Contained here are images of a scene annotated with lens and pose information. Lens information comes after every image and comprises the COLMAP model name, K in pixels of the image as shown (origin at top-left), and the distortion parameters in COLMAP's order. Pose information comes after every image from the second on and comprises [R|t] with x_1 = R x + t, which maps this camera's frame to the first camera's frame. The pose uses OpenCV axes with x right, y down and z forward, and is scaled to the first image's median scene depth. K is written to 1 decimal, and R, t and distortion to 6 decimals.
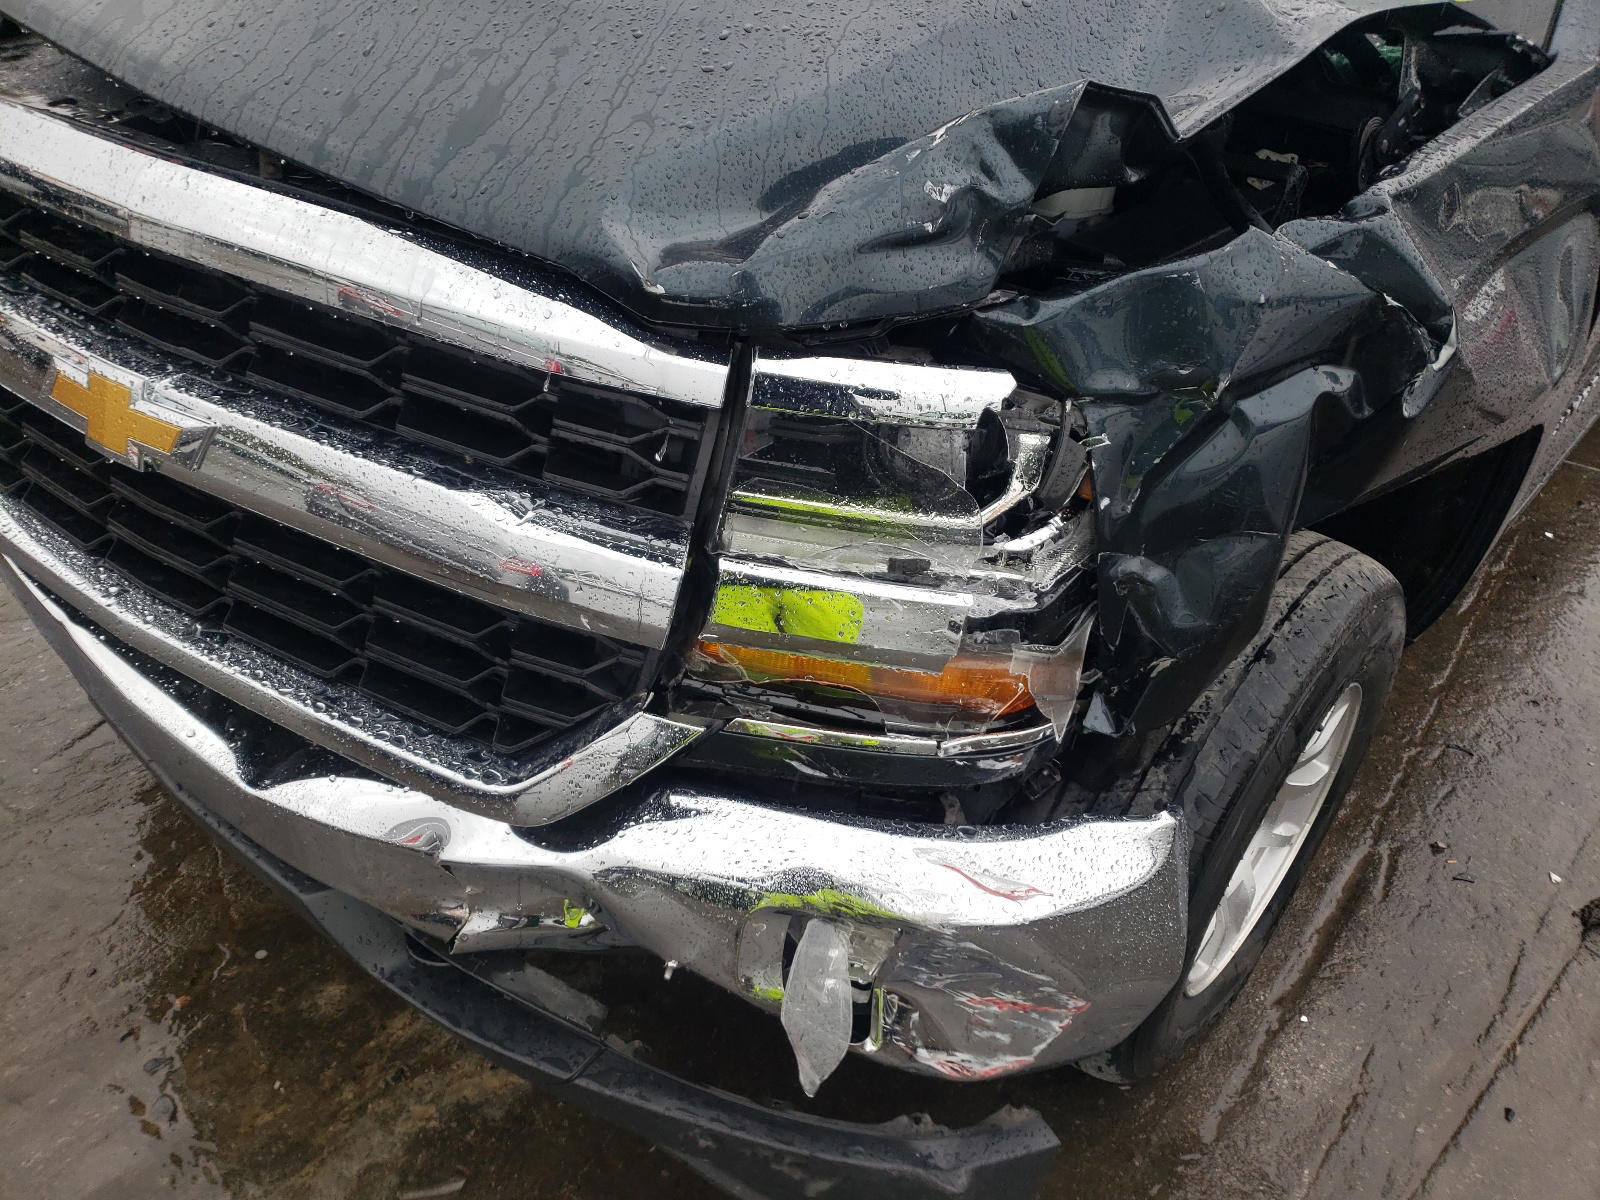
lens RADIAL K [[1253.3, 0, 809.4], [0, 1253.3, 601.2], [0, 0, 1]] dist [-0.009234, -0.001280]
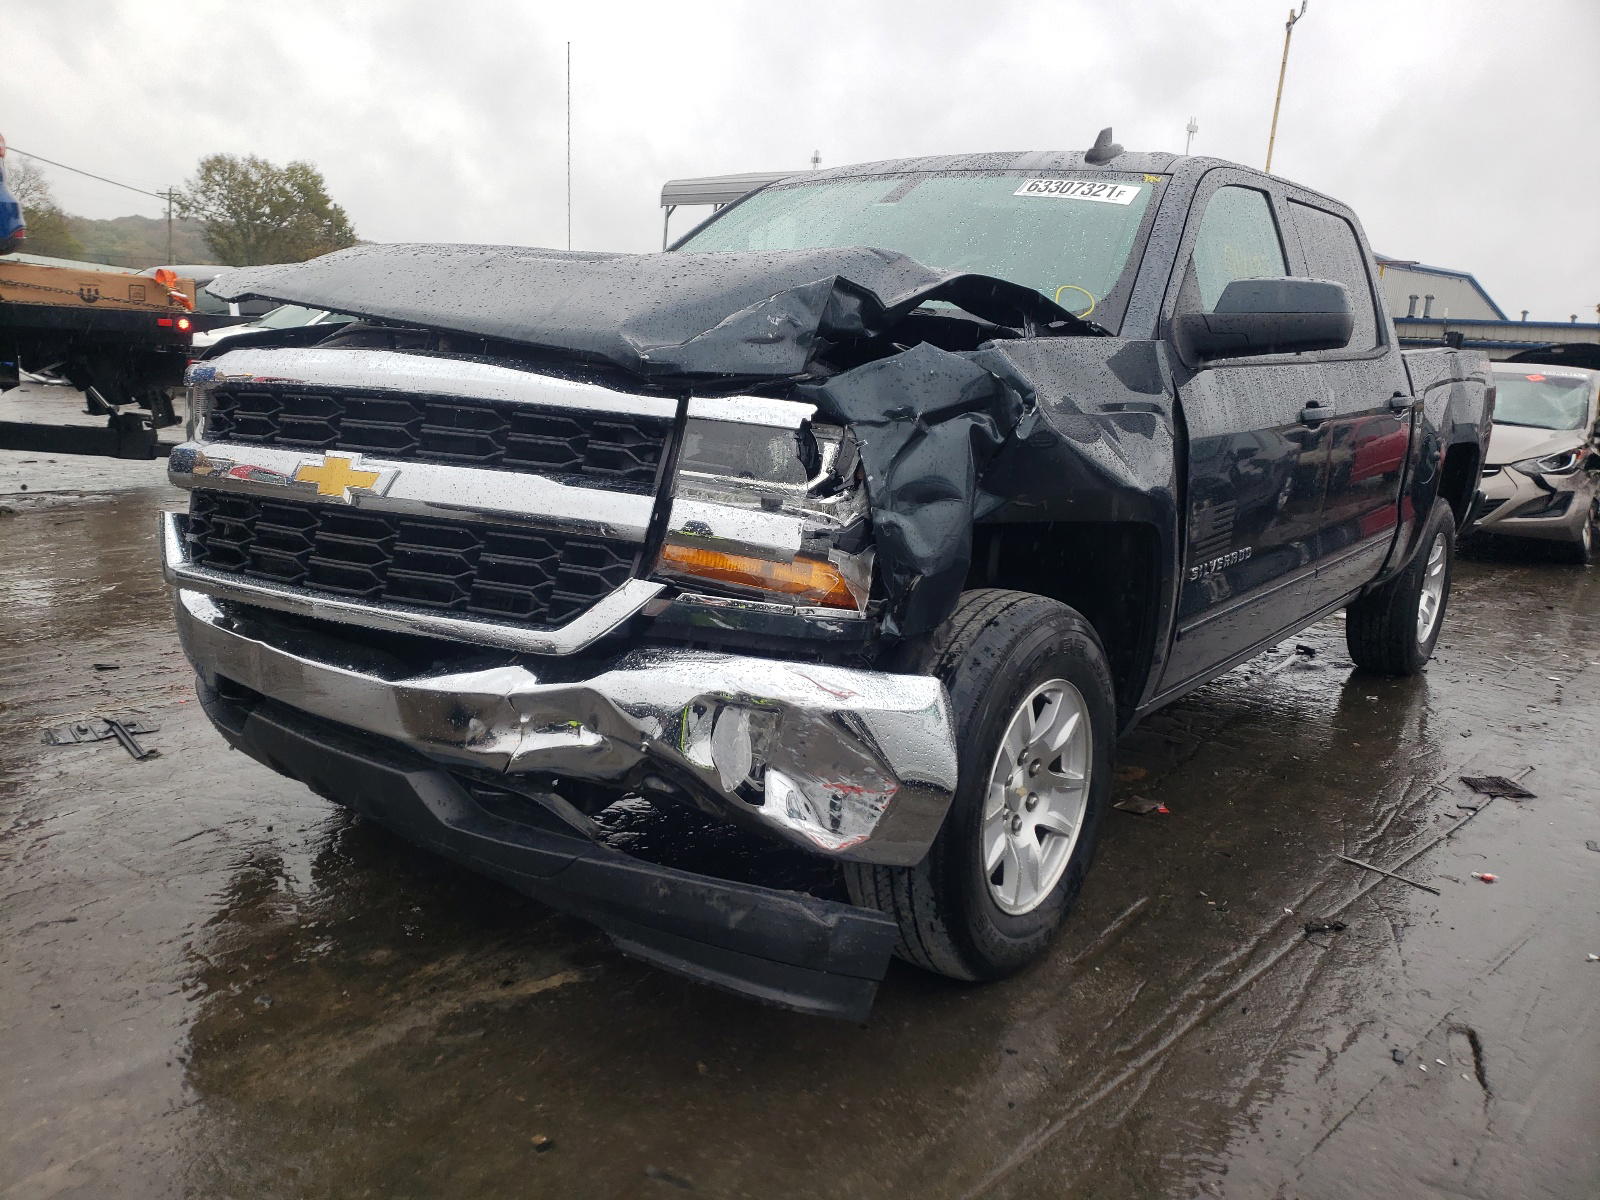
lens RADIAL K [[1253.3, 0, 795.6], [0, 1253.3, 598.4], [0, 0, 1]] dist [-0.009234, -0.001280]
pose [[0.997987, -0.026325, 0.057689, 0.001405], [0.048268, 0.905373, -0.421865, 0.865031], [-0.041124, 0.423801, 0.904821, -0.648026]]
